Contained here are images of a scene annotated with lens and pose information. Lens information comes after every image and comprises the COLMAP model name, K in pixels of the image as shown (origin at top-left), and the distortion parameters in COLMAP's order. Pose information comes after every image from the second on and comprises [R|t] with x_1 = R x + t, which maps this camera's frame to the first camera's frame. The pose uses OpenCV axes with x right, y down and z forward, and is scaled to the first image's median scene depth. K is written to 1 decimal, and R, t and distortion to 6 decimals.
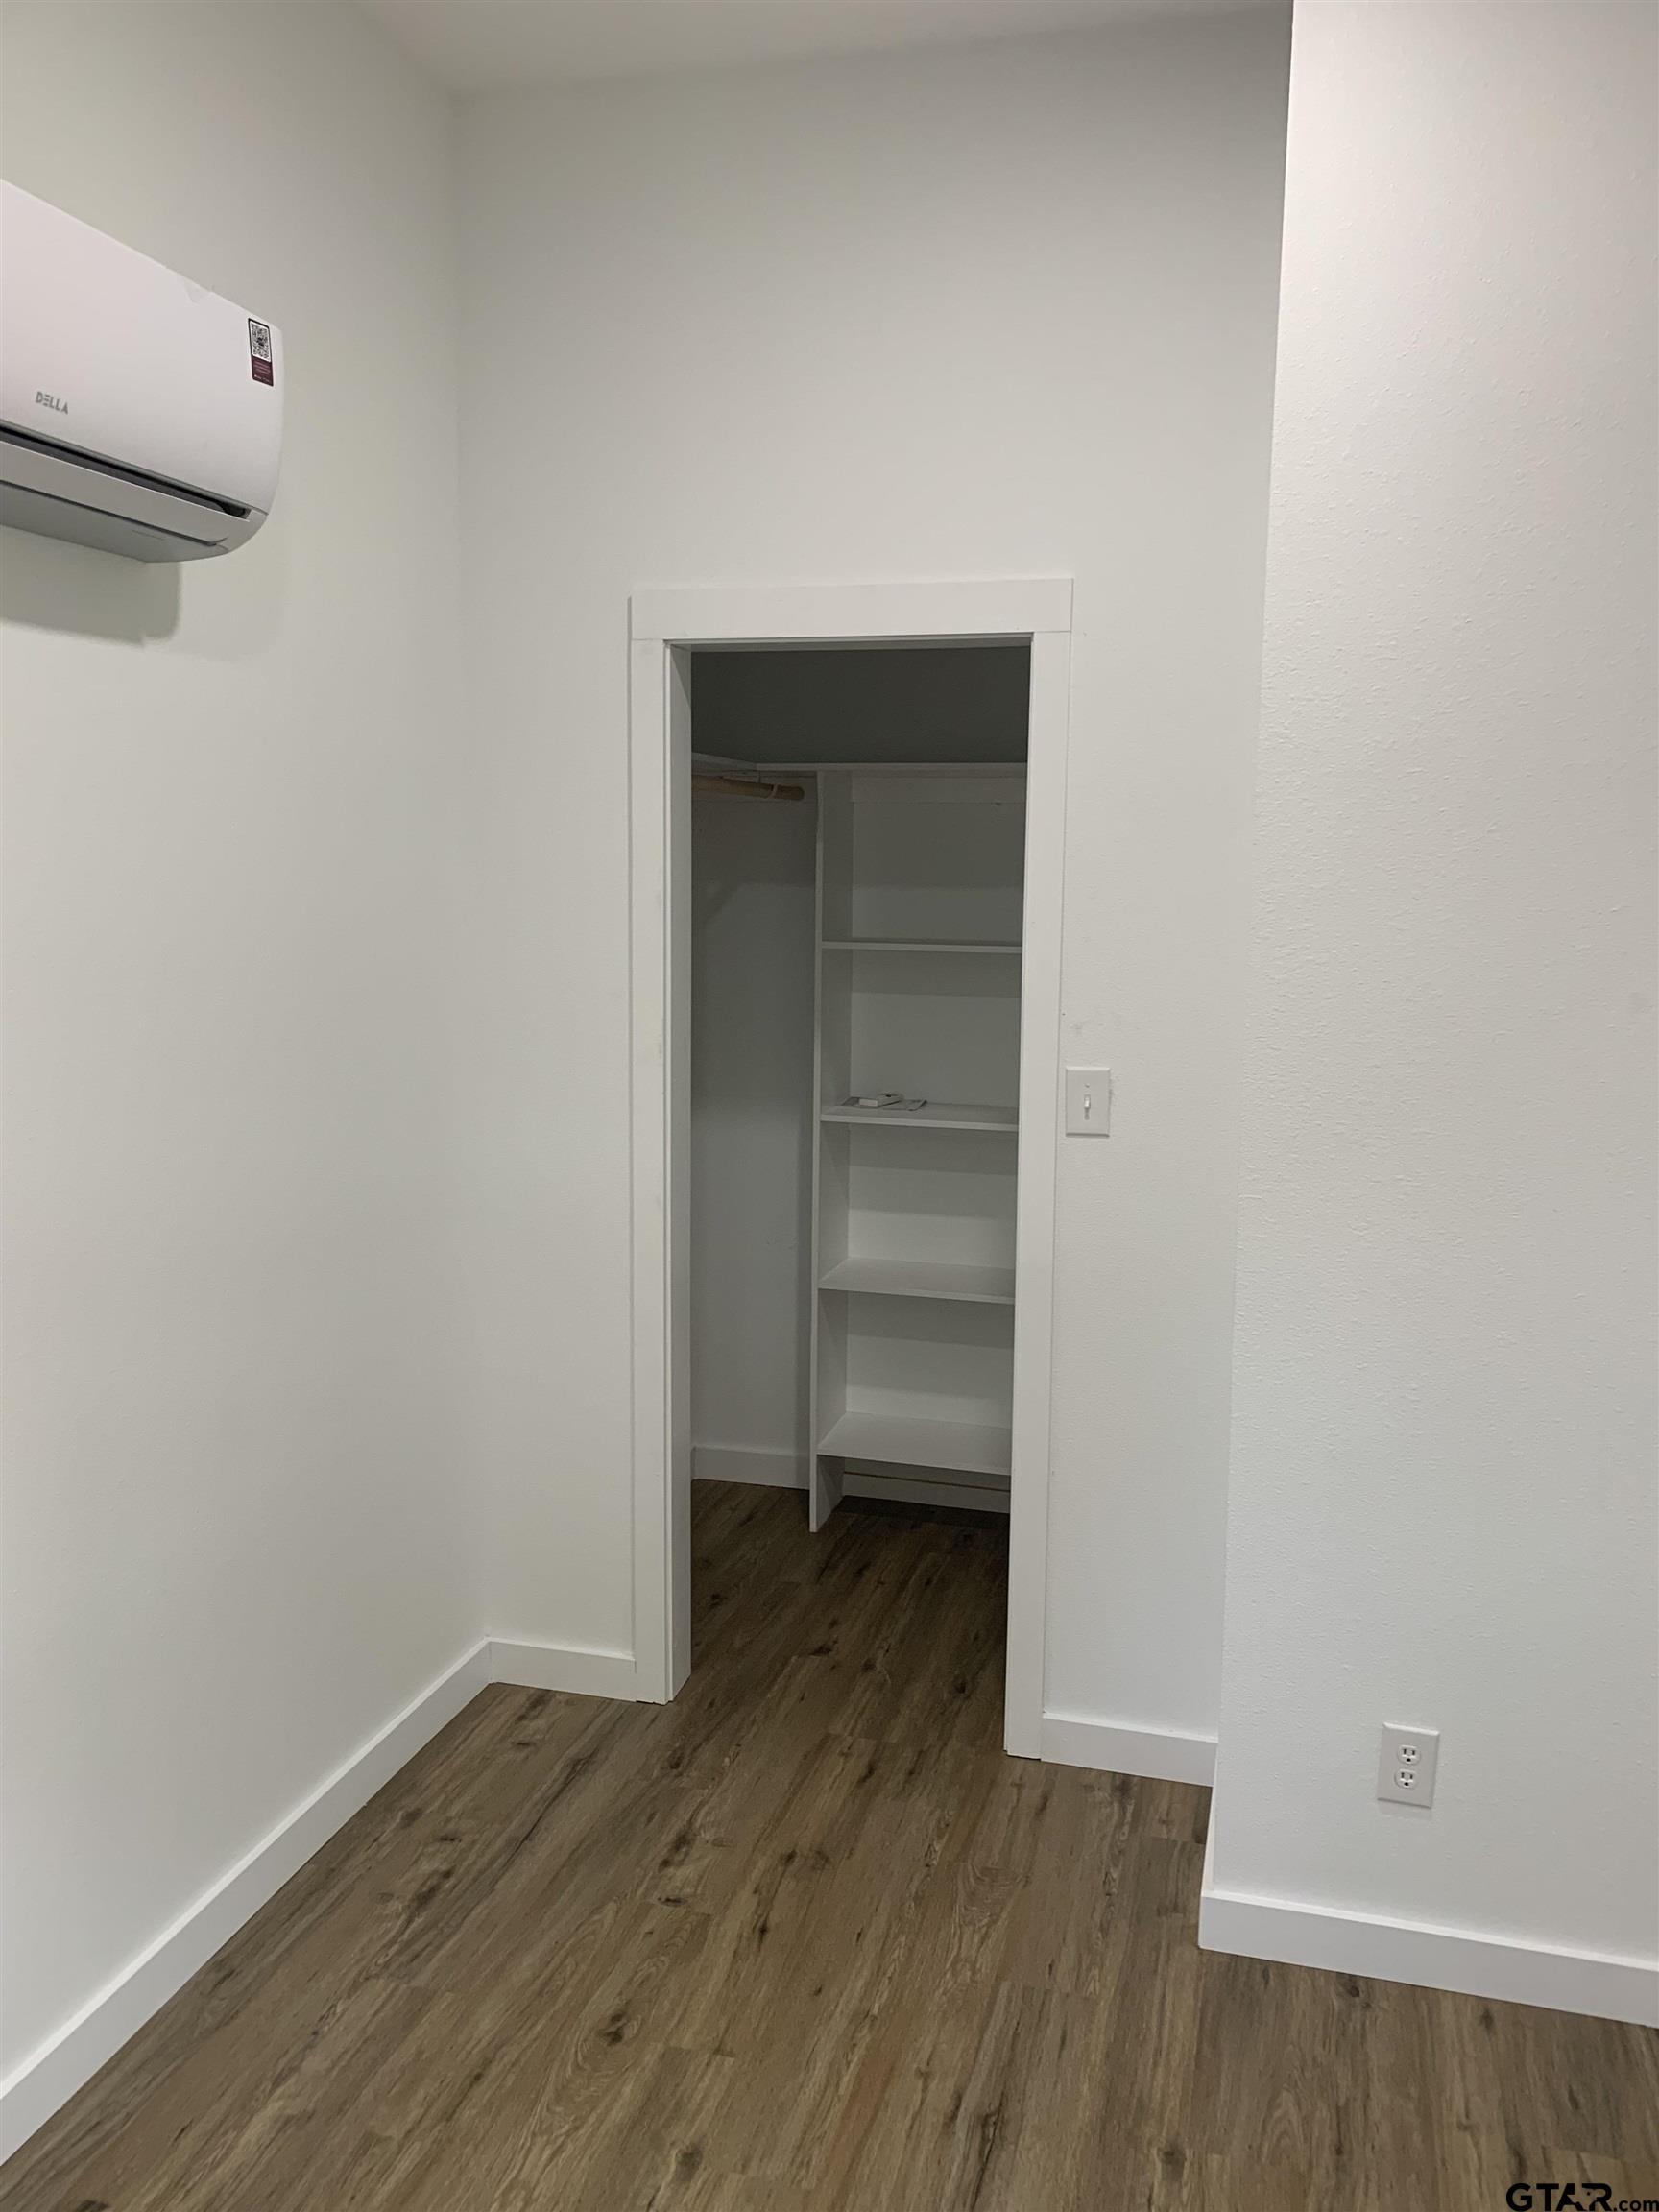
lens RADIAL K [[1700.5, 0, 852.5], [0, 1700.5, 1114.0], [0, 0, 1]] dist [0.016970, -0.016675]
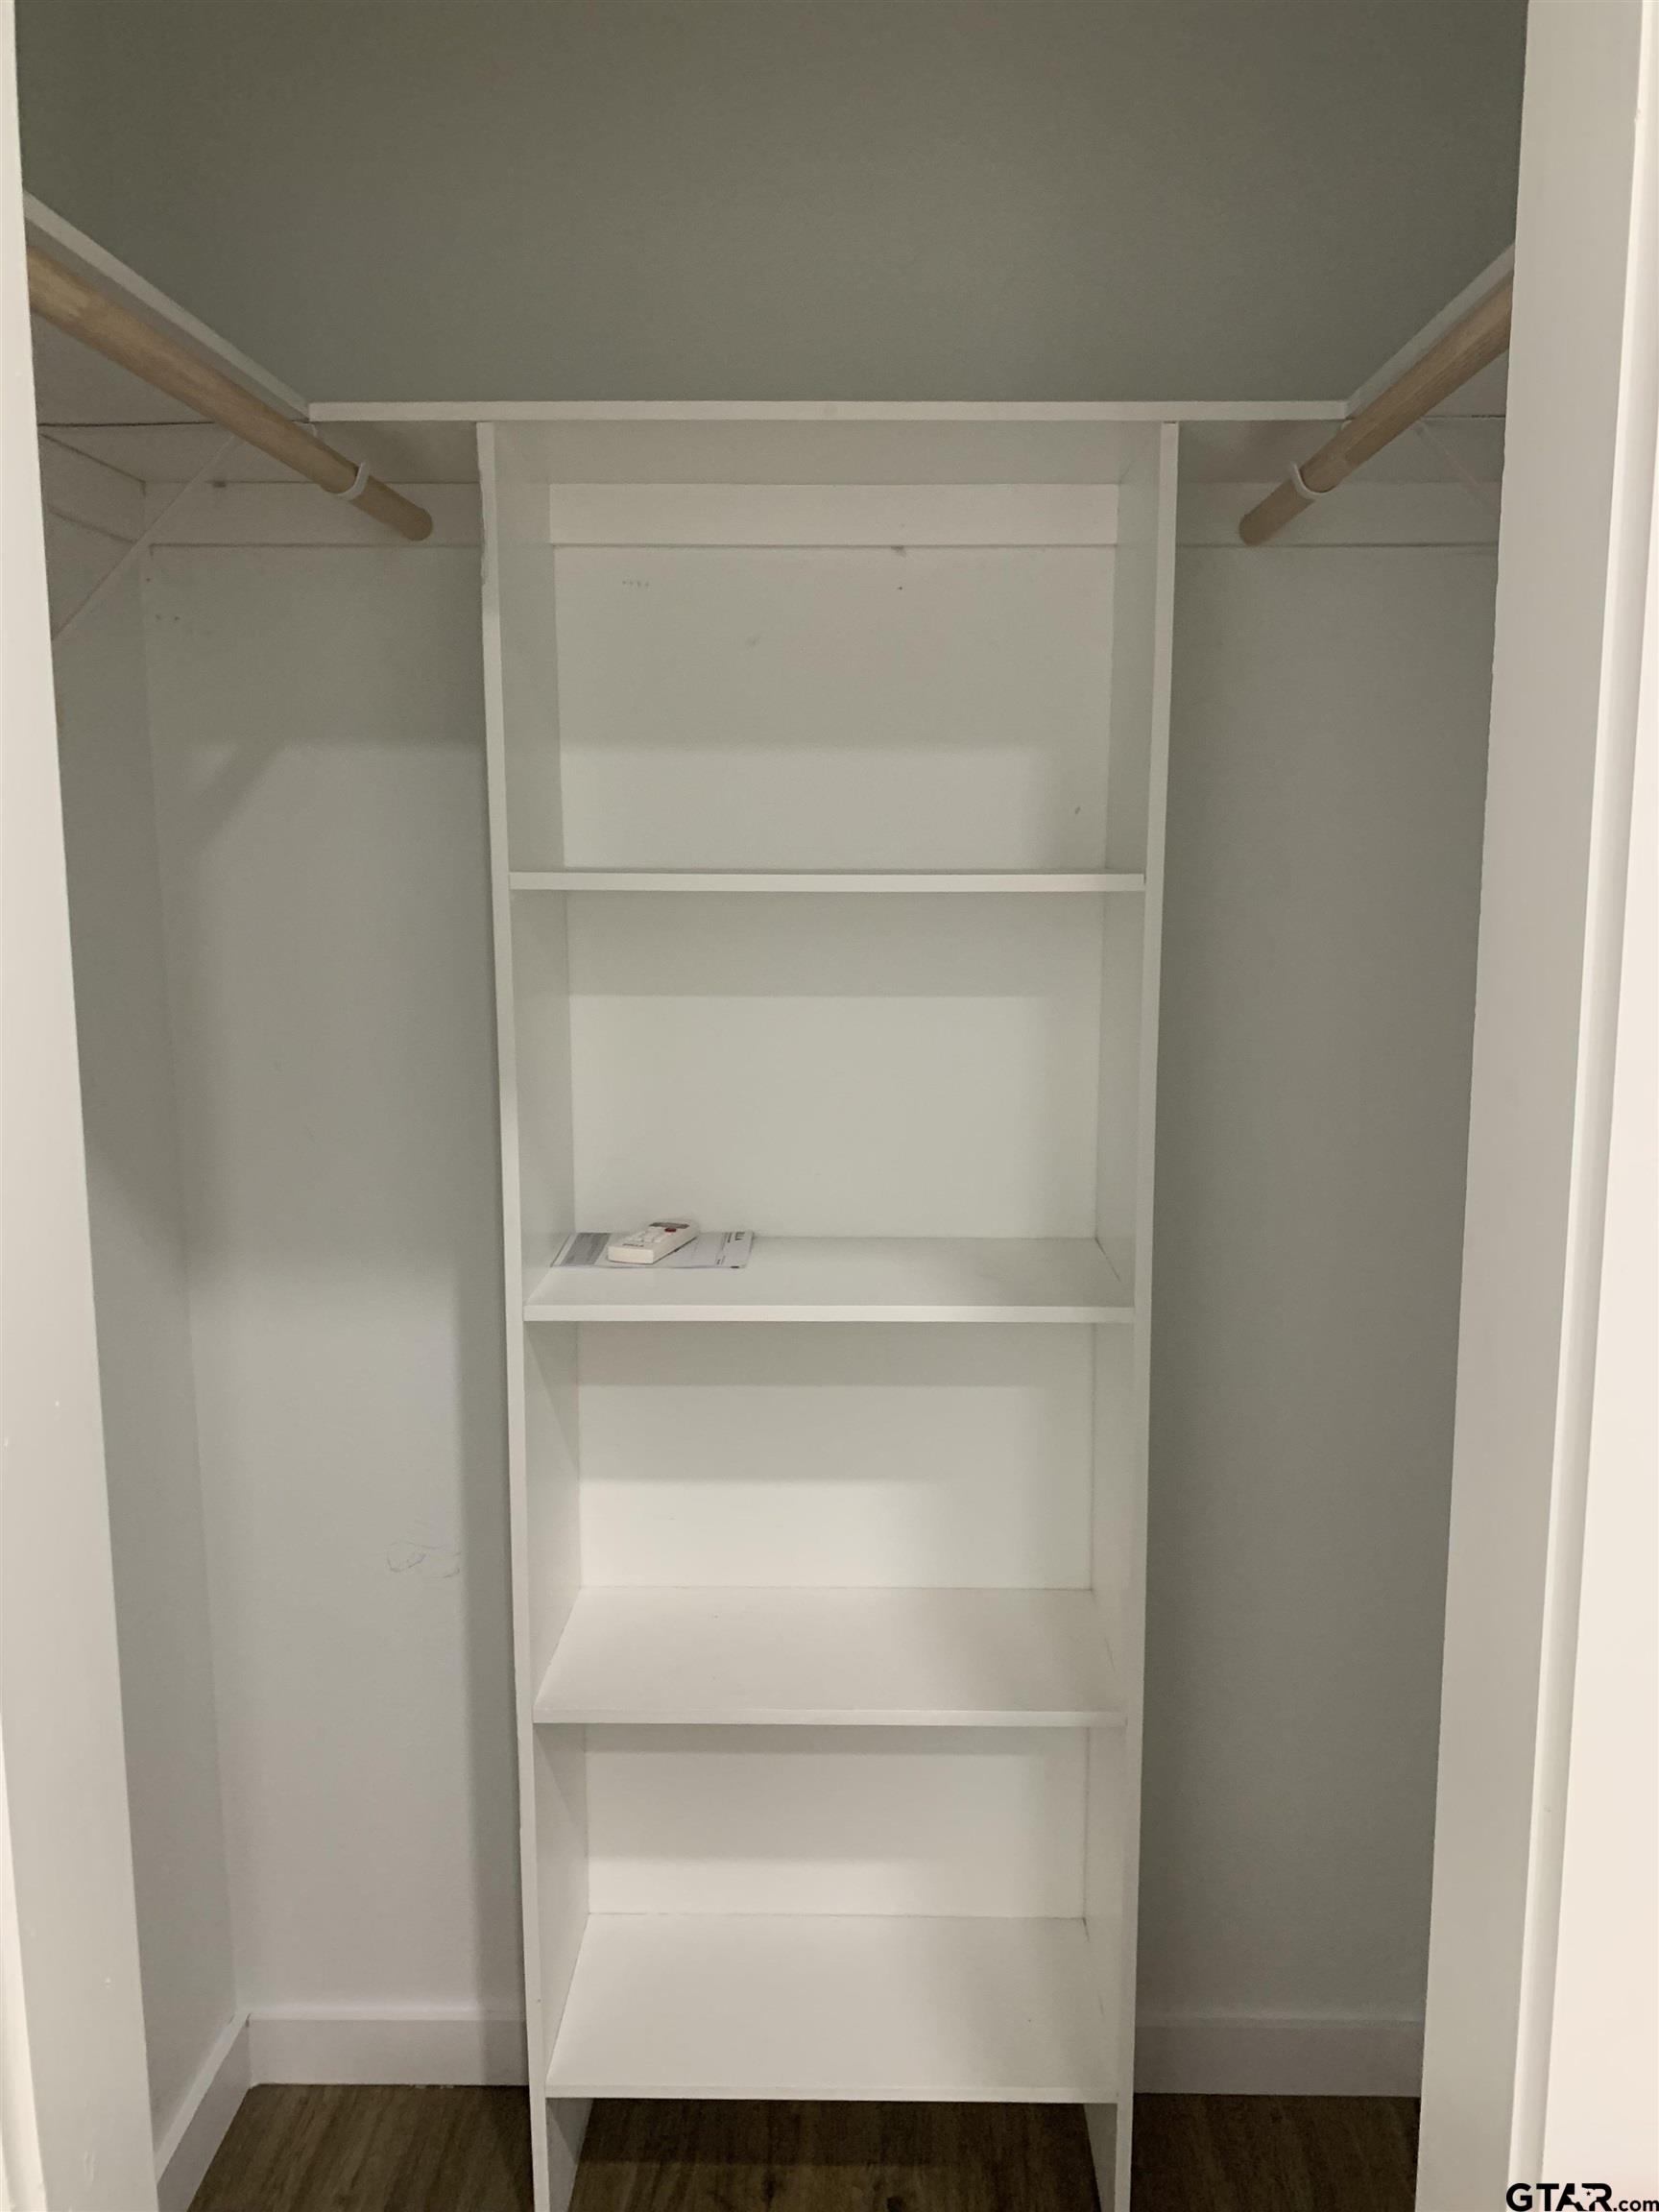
lens RADIAL K [[1700.5, 0, 852.5], [0, 1700.5, 1114.0], [0, 0, 1]] dist [0.016970, -0.016675]
pose [[0.984381, -0.039915, 0.171467, -0.006681], [0.034217, 0.998764, 0.036060, -0.053331], [-0.172694, -0.029630, 0.984530, 0.558934]]
